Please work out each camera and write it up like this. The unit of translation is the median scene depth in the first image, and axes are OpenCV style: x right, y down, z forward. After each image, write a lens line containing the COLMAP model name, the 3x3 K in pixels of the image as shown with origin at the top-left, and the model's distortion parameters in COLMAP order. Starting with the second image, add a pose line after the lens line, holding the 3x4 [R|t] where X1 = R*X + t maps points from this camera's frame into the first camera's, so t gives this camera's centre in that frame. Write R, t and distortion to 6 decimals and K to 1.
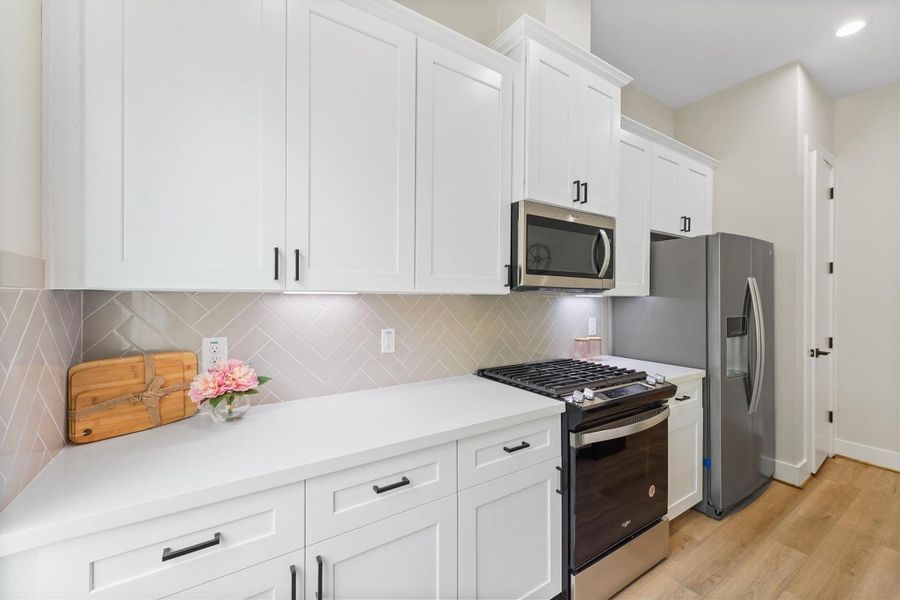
lens RADIAL K [[362.9, 0, 452.2], [0, 362.9, 297.0], [0, 0, 1]] dist [0.000892, -0.000206]
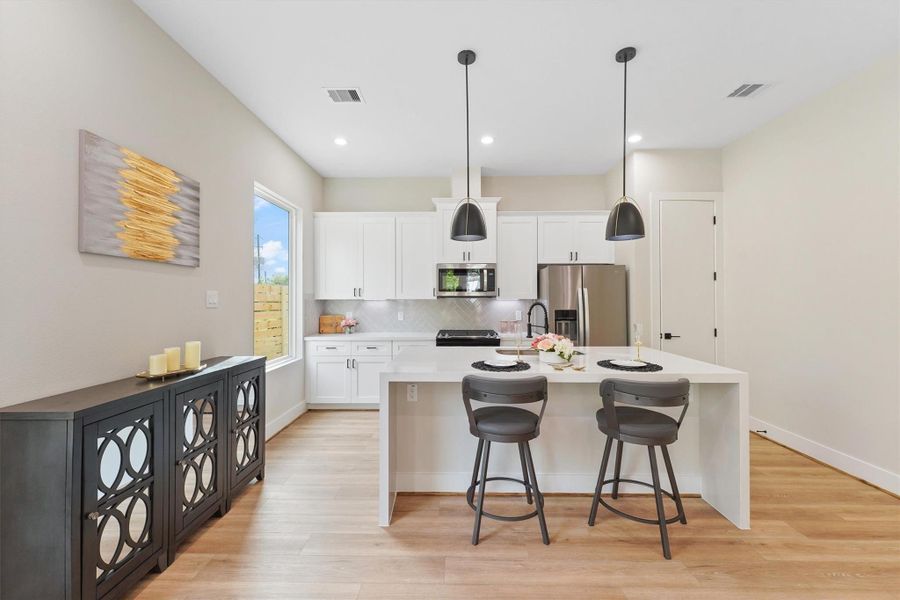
lens RADIAL K [[362.9, 0, 449.8], [0, 362.9, 294.3], [0, 0, 1]] dist [0.000892, -0.000206]
pose [[0.836964, -0.014794, -0.547057, 2.491764], [0.007621, 0.999853, -0.015379, -0.000709], [0.547204, 0.008702, 0.836954, -1.707263]]
